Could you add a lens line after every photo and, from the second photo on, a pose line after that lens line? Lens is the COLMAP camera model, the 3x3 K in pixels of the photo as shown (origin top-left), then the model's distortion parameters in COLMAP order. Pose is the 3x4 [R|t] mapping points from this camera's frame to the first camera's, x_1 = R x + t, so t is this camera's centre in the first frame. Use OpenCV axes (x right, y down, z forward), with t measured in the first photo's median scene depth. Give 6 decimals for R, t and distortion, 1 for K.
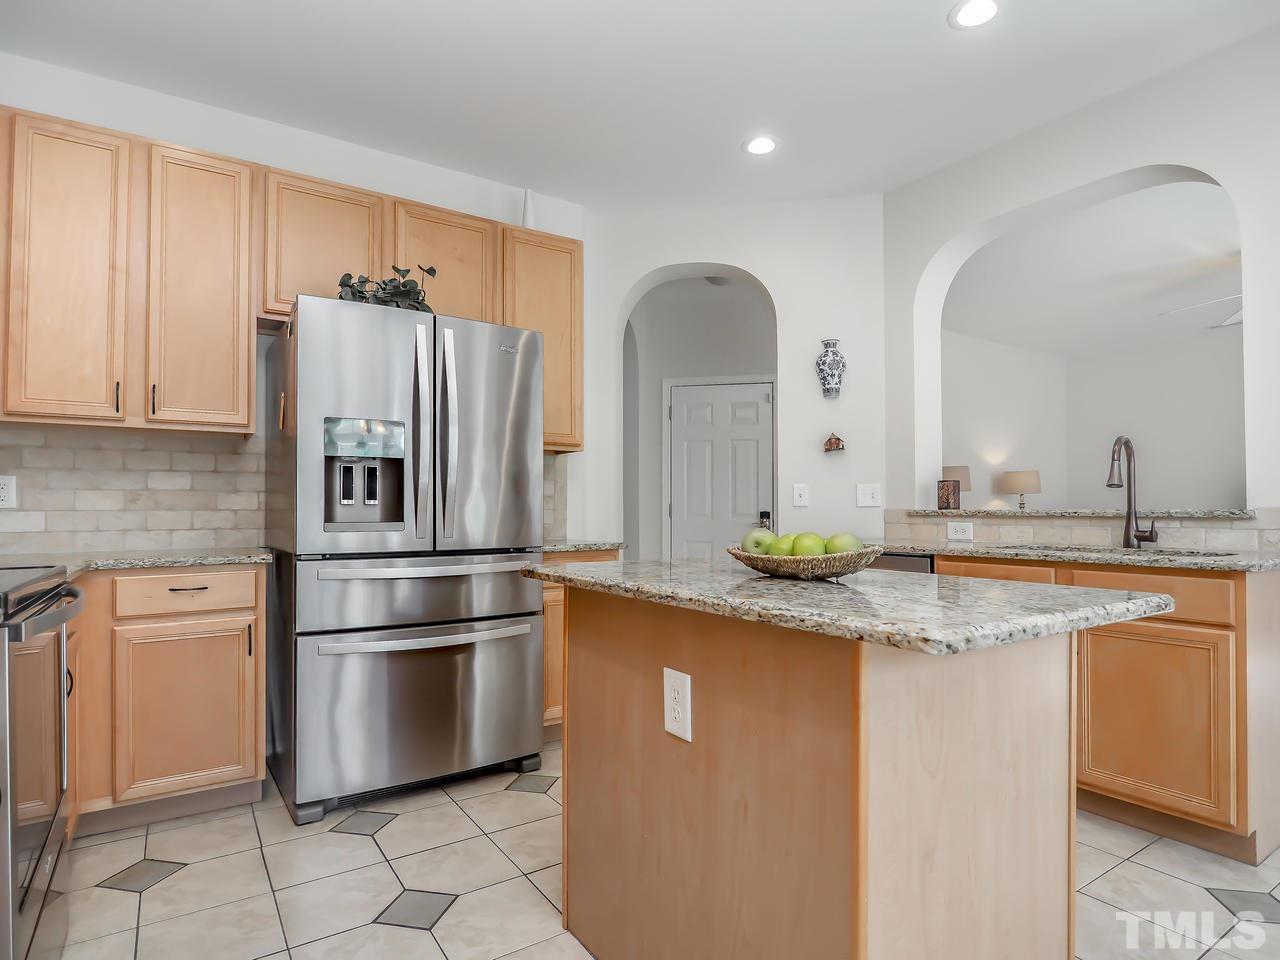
lens RADIAL K [[701.7, 0, 640.0], [0, 701.7, 501.2], [0, 0, 1]] dist [-0.007166, -0.002596]
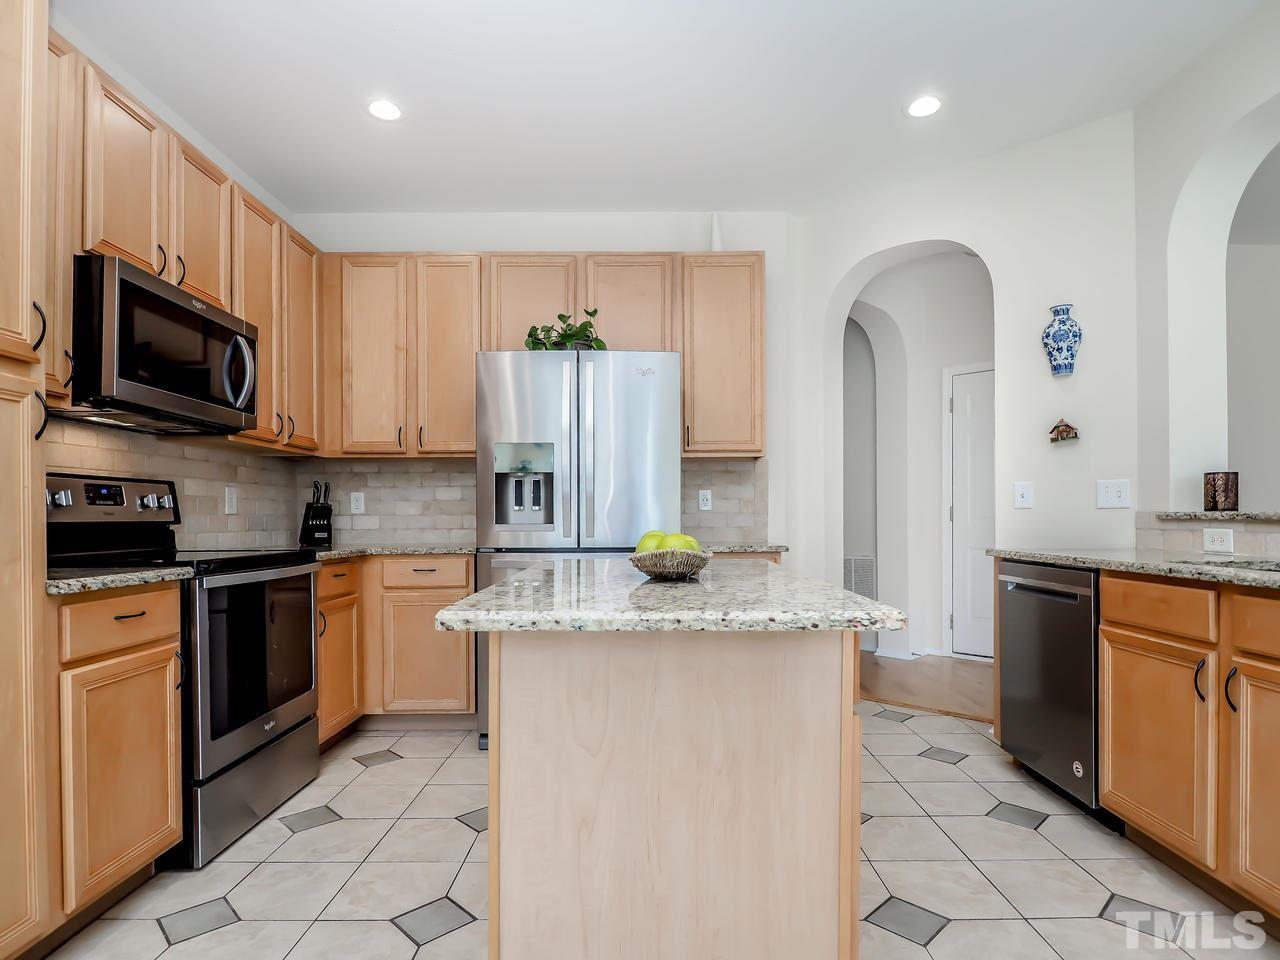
lens RADIAL K [[702.2, 0, 641.8], [0, 702.2, 518.7], [0, 0, 1]] dist [-0.000567, -0.000670]
pose [[0.832177, 0.000792, -0.554509, 0.396296], [0.010377, 0.999802, 0.017000, 0.000948], [0.554412, -0.019901, 0.832004, 0.045436]]
